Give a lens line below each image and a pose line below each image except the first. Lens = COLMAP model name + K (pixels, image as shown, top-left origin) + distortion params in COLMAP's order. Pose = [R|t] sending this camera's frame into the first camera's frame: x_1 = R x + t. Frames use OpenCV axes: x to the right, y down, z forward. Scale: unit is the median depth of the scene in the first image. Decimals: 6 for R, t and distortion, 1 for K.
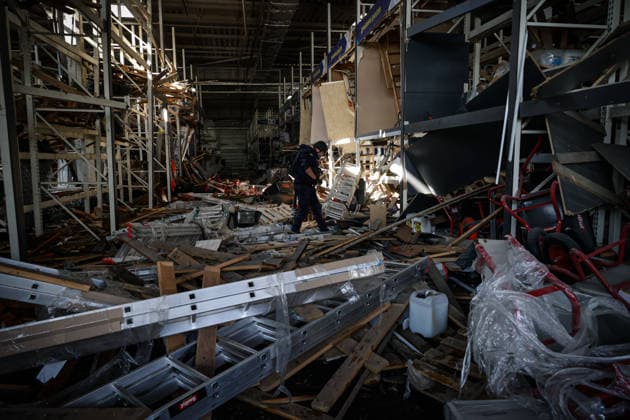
lens RADIAL K [[448.9, 0, 315.0], [0, 448.9, 210.0], [0, 0, 1]] dist [0.003501, 0.000388]
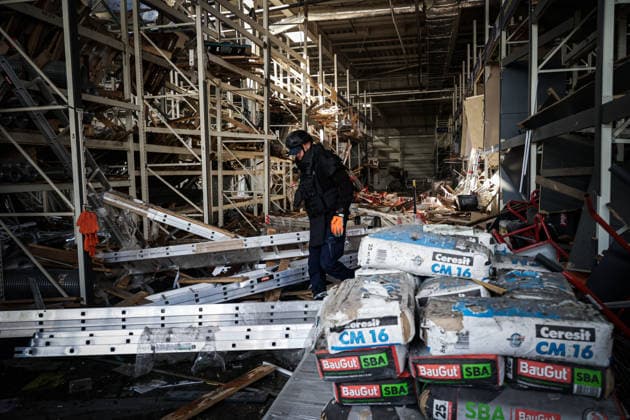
lens RADIAL K [[542.6, 0, 315.0], [0, 542.6, 210.0], [0, 0, 1]] dist [-0.002198, 0.000264]
pose [[0.922402, 0.017308, -0.385844, 0.242509], [-0.032615, 0.998918, -0.033160, 0.034294], [0.384853, 0.043171, 0.921968, -0.355674]]
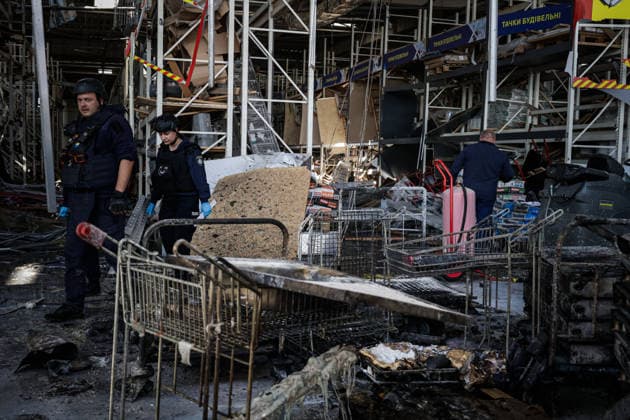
lens RADIAL K [[804.8, 0, 315.0], [0, 804.8, 210.0], [0, 0, 1]] dist [0.010275, 0.019238]
pose [[0.992658, 0.033324, 0.116275, -0.337818], [-0.026853, 0.998025, -0.056784, 0.222881], [-0.117938, 0.053245, 0.991593, -1.698759]]
